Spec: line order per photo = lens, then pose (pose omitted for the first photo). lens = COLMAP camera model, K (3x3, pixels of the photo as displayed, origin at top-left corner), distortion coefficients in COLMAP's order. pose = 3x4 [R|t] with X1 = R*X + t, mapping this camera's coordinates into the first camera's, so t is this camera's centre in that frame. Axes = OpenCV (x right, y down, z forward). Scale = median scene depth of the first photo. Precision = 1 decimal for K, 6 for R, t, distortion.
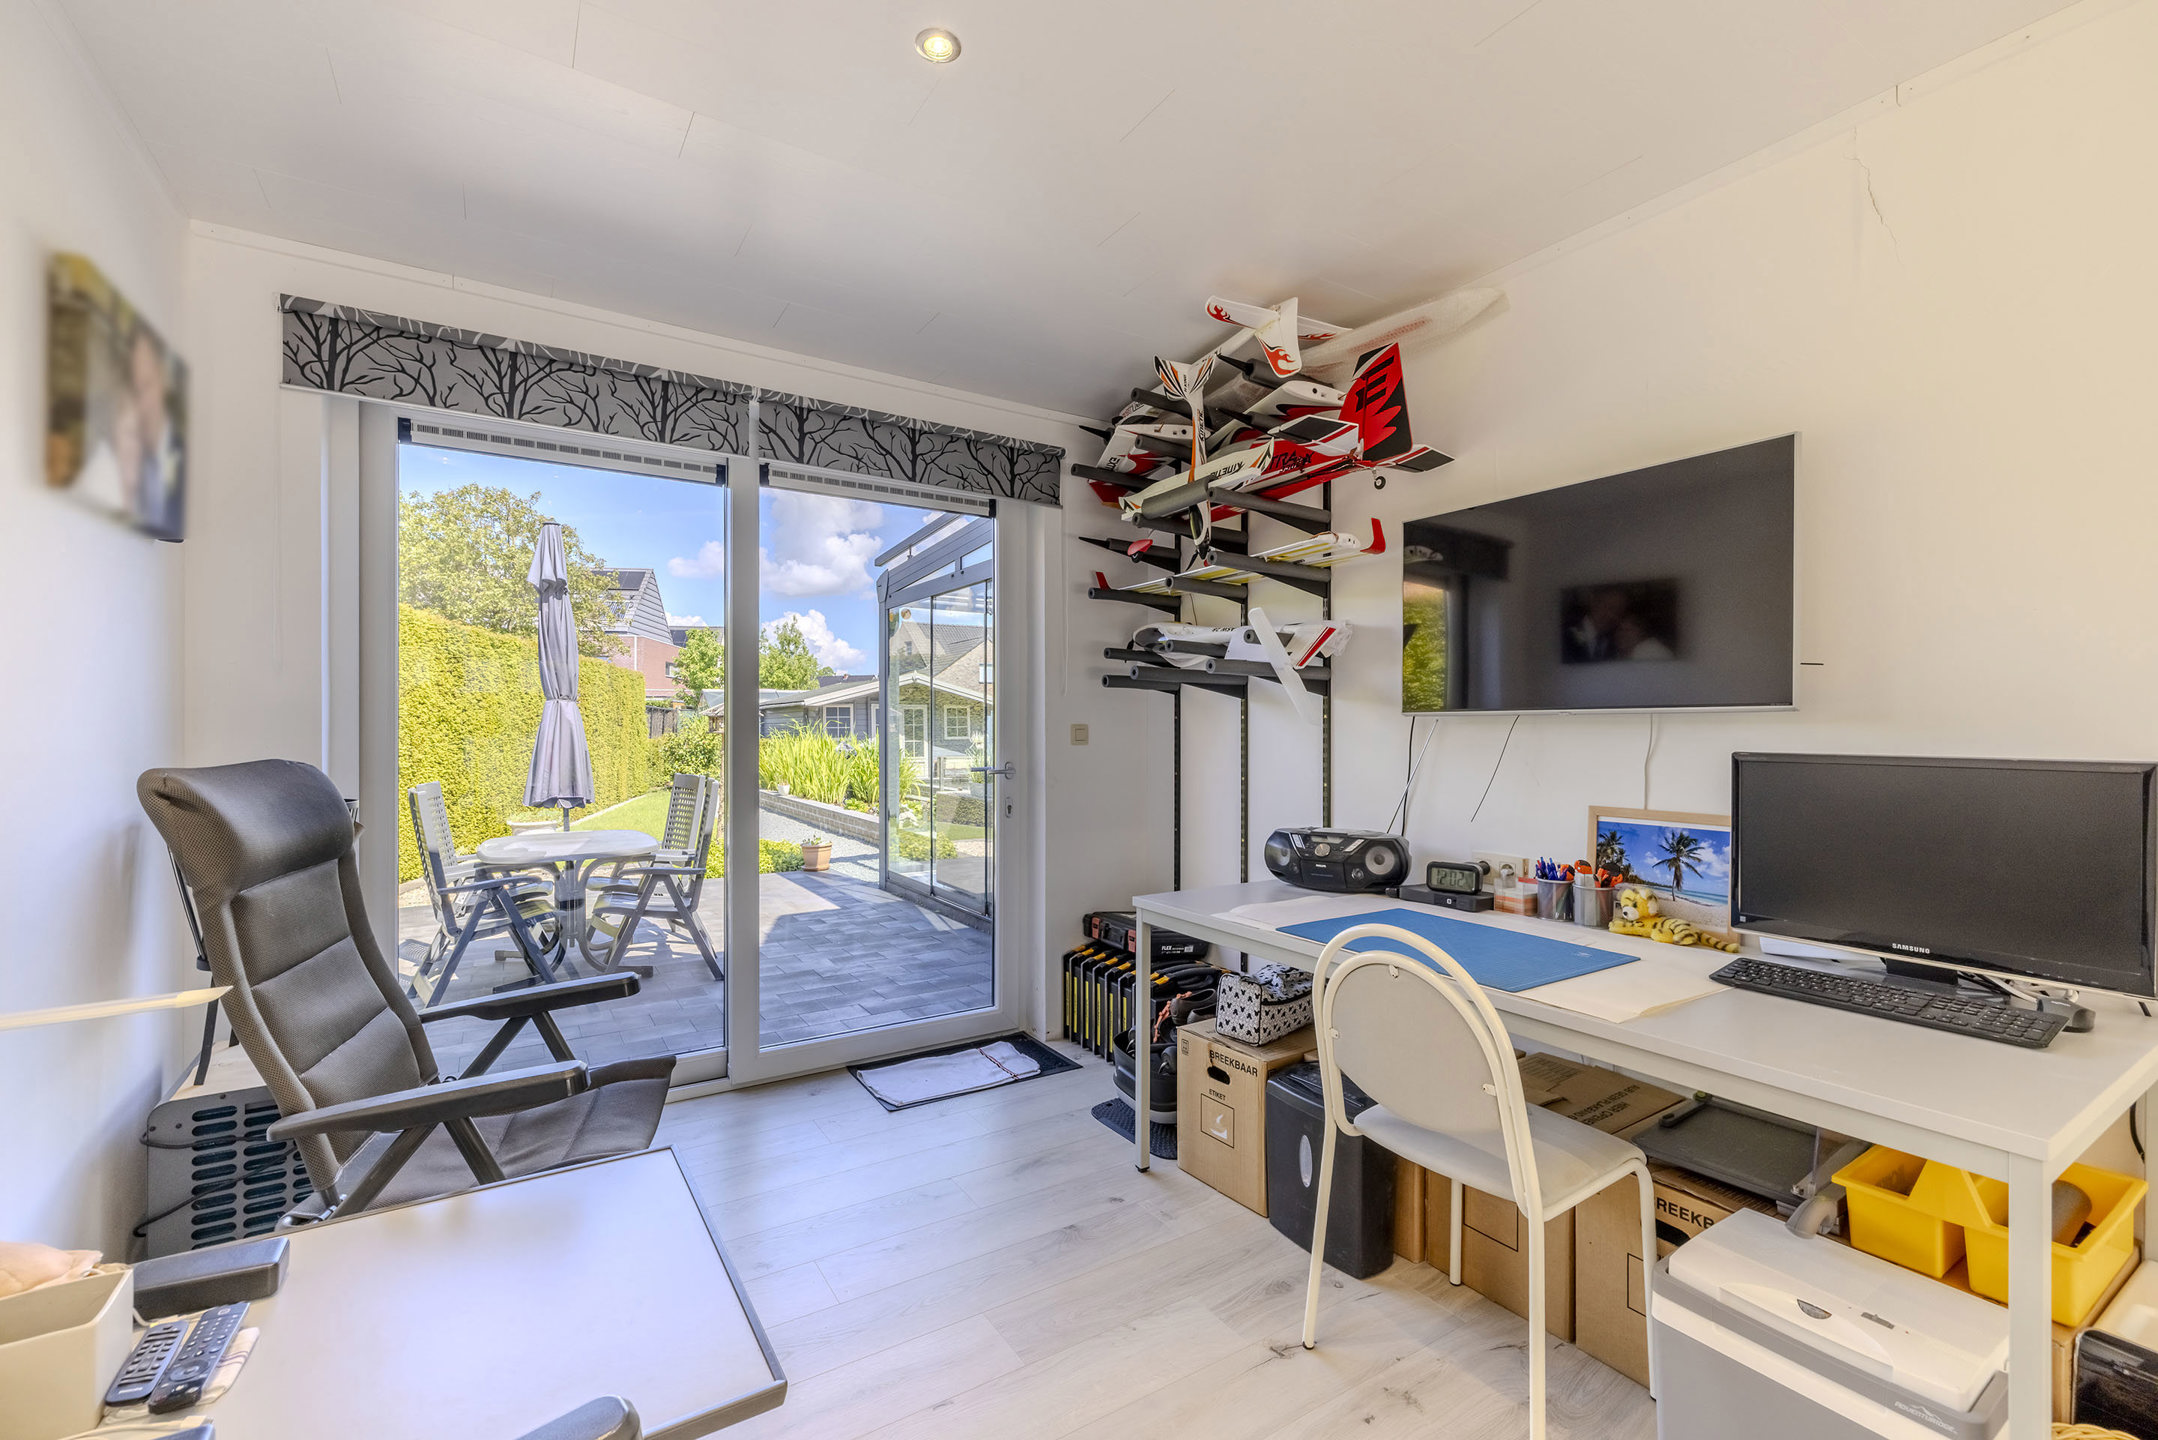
lens RADIAL K [[920.0, 0, 1102.0], [0, 920.0, 713.1], [0, 0, 1]] dist [0.000111, 0.001449]
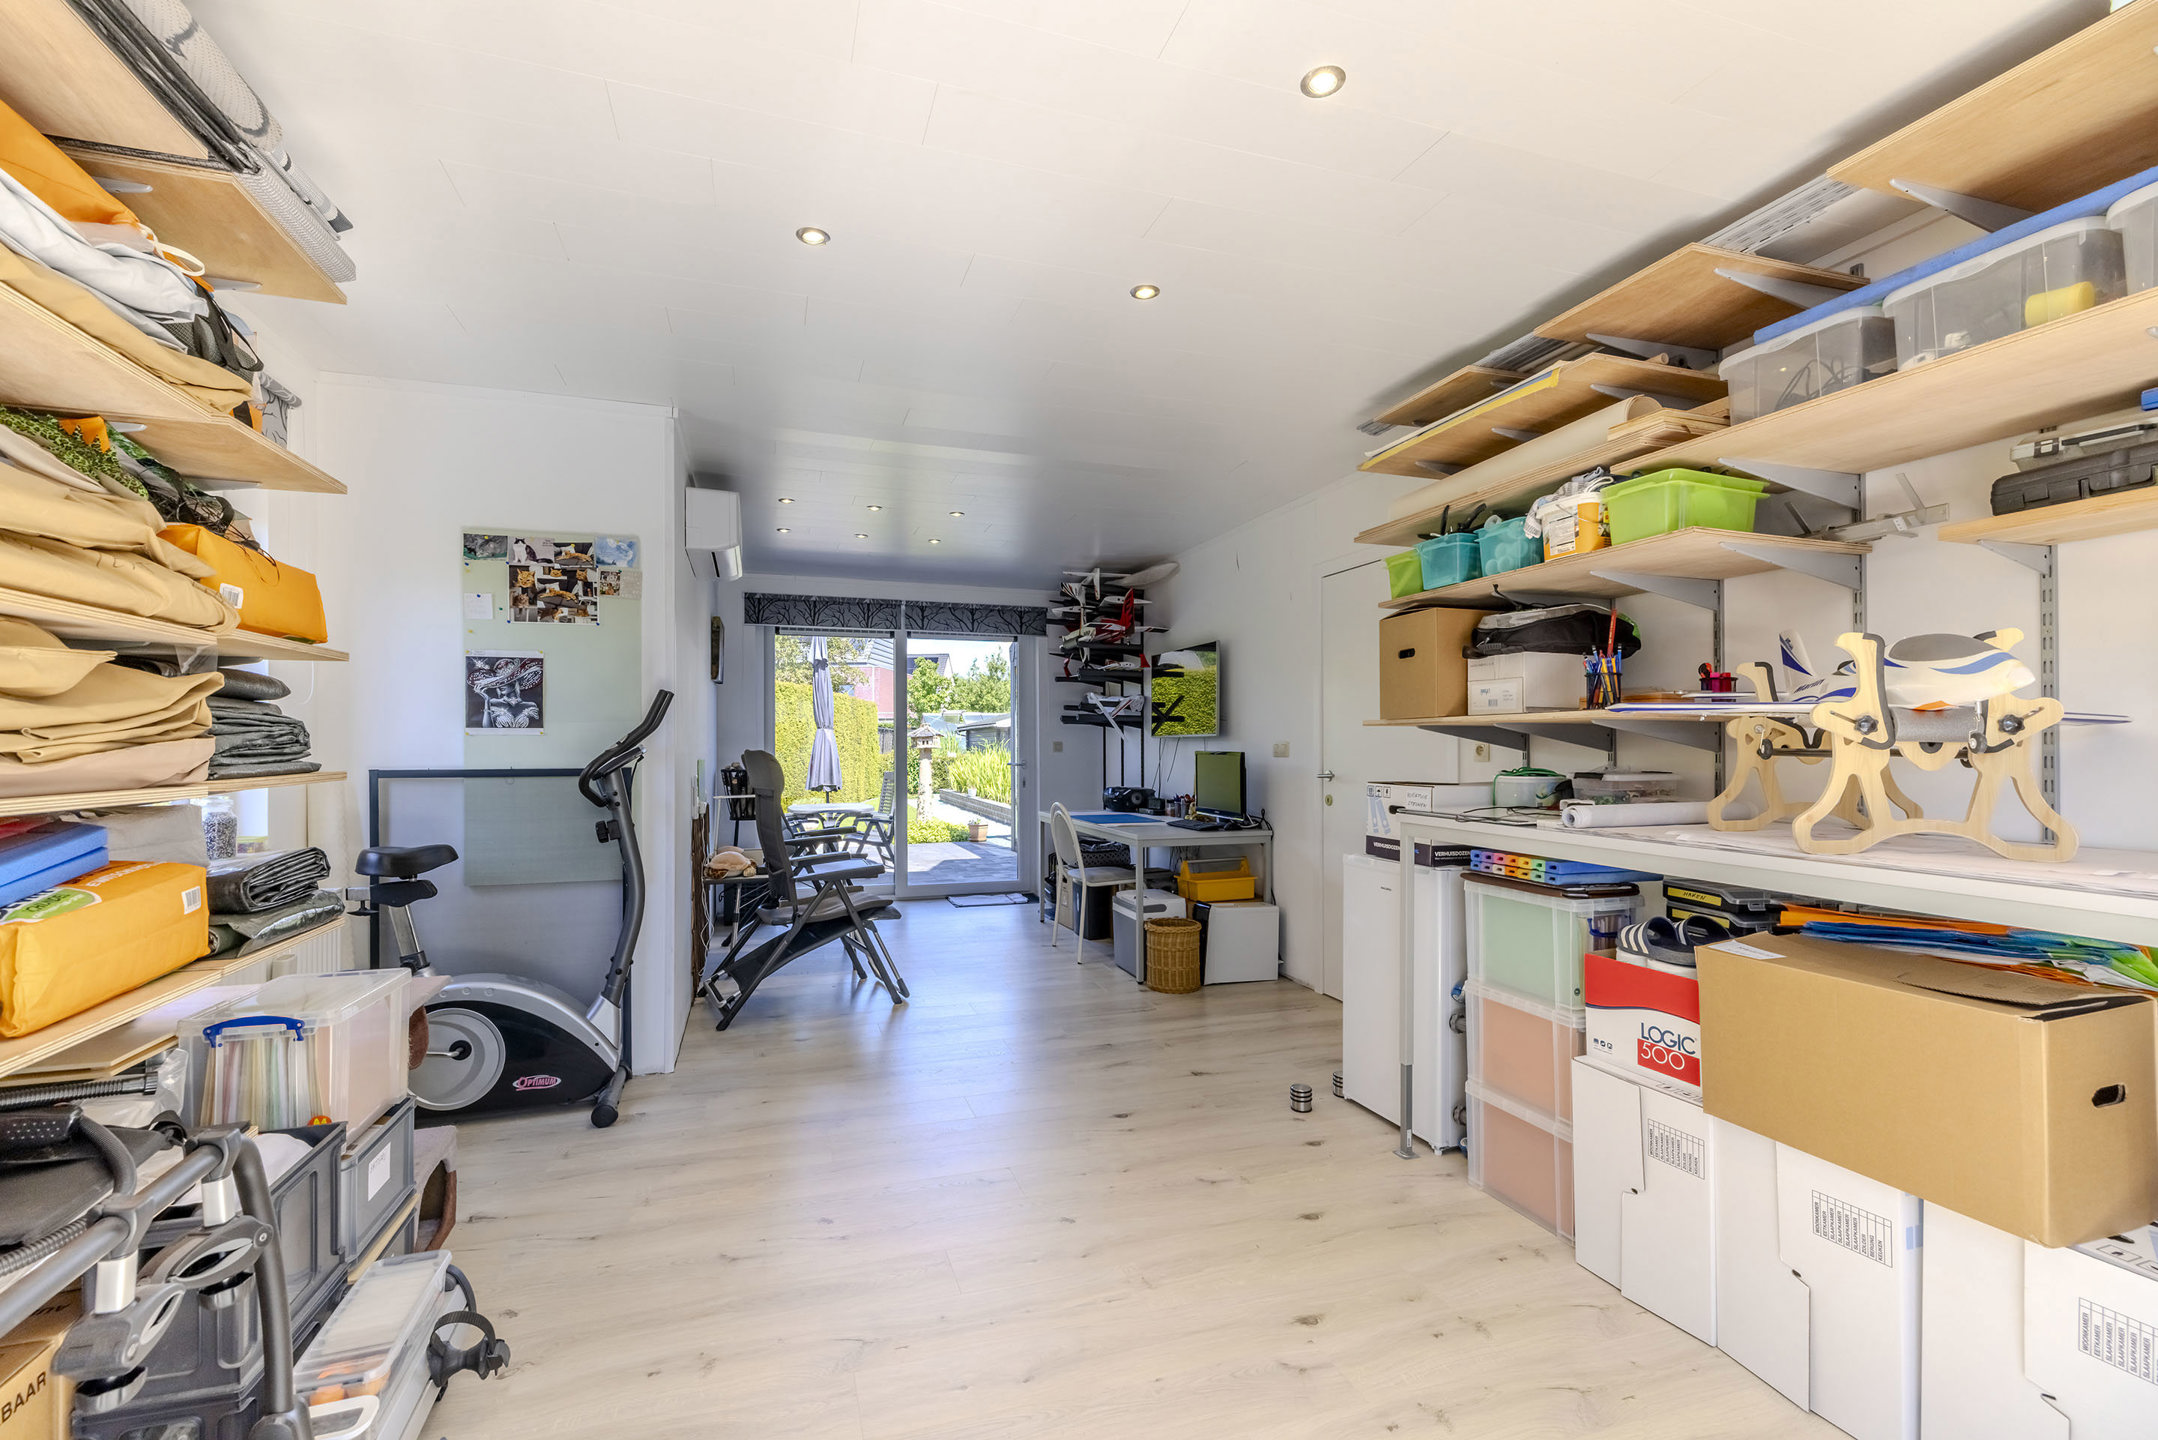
lens RADIAL K [[966.8, 0, 1069.9], [0, 966.8, 728.3], [0, 0, 1]] dist [0.002412, 0.000228]
pose [[0.963295, -0.004705, -0.268404, 0.580993], [0.004041, 0.999987, -0.003027, -0.012521], [0.268415, 0.001832, 0.963302, -1.060054]]
